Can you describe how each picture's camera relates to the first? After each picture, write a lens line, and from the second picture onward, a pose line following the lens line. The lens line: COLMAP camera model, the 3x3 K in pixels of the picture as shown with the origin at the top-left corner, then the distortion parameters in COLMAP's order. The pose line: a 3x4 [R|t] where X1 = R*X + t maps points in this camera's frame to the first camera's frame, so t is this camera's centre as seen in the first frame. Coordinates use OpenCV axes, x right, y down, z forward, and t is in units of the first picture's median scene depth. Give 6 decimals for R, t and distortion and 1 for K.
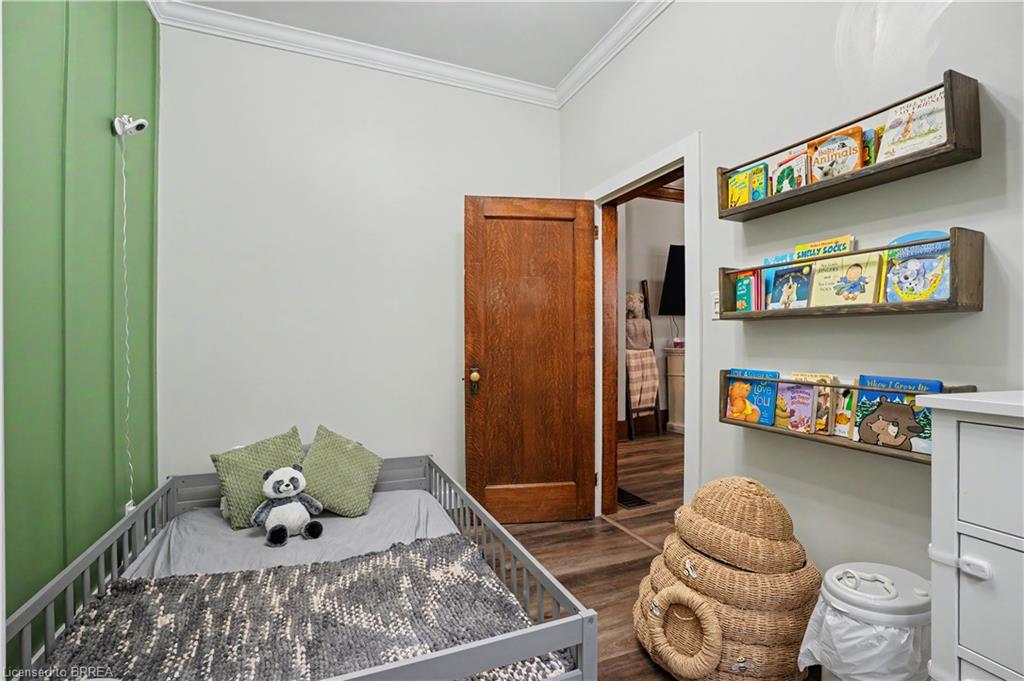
lens RADIAL K [[470.2, 0, 512.4], [0, 470.2, 339.9], [0, 0, 1]] dist [-0.022356, 0.001401]
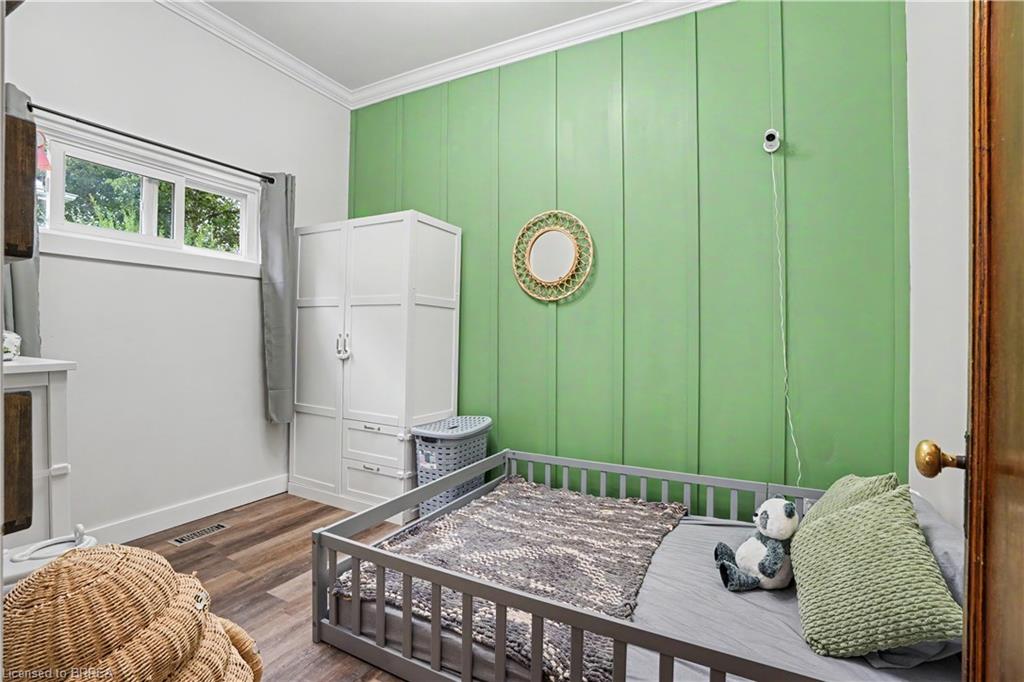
lens RADIAL K [[470.2, 0, 510.1], [0, 470.2, 339.1], [0, 0, 1]] dist [-0.022356, 0.001401]
pose [[-0.770589, -0.006004, -0.637304, 0.441927], [-0.006972, 0.999975, -0.000990, 0.036250], [0.637294, 0.003680, -0.770612, 1.807749]]
